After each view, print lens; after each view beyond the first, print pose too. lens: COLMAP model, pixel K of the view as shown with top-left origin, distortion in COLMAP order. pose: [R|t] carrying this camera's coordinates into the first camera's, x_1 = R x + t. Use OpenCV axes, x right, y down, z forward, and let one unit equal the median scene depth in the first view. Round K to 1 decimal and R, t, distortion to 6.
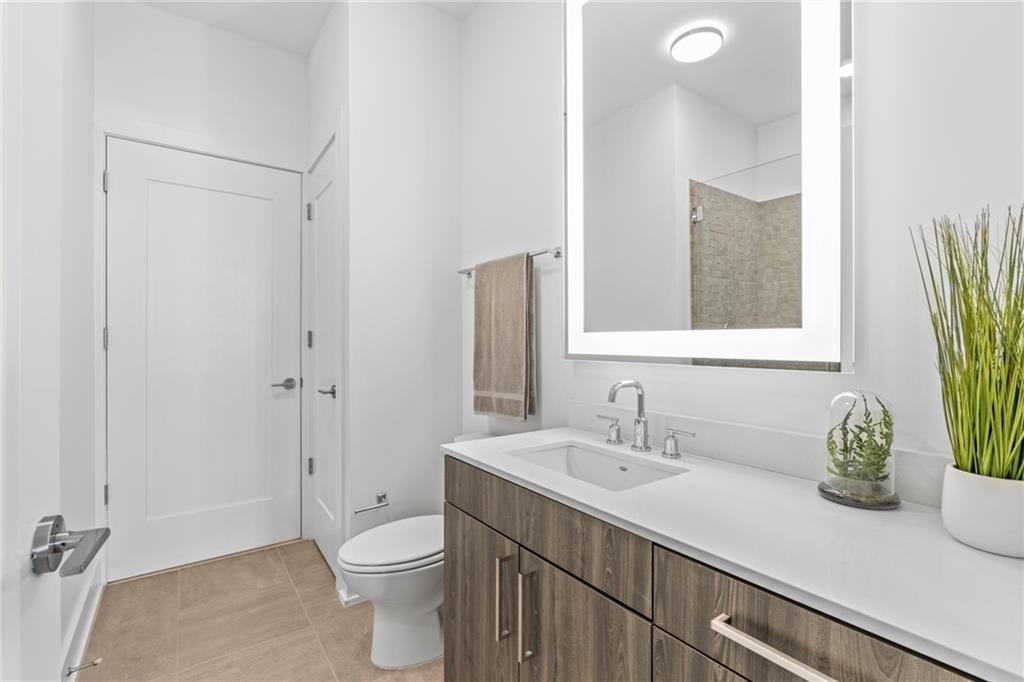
lens RADIAL K [[461.9, 0, 504.1], [0, 461.9, 343.8], [0, 0, 1]] dist [-0.002054, -0.000001]
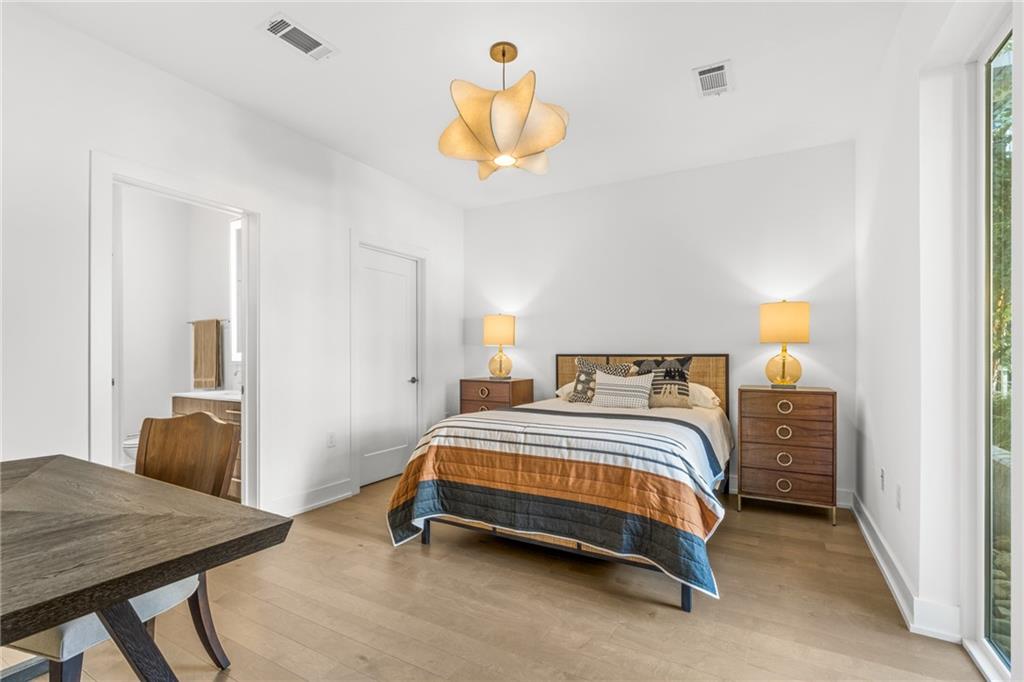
lens RADIAL K [[461.9, 0, 512.4], [0, 461.9, 347.9], [0, 0, 1]] dist [-0.002054, -0.000001]
pose [[0.904787, 0.001863, 0.425859, 0.392427], [0.000015, 0.999990, -0.004406, -0.035138], [-0.425863, 0.003993, 0.904779, -1.710860]]
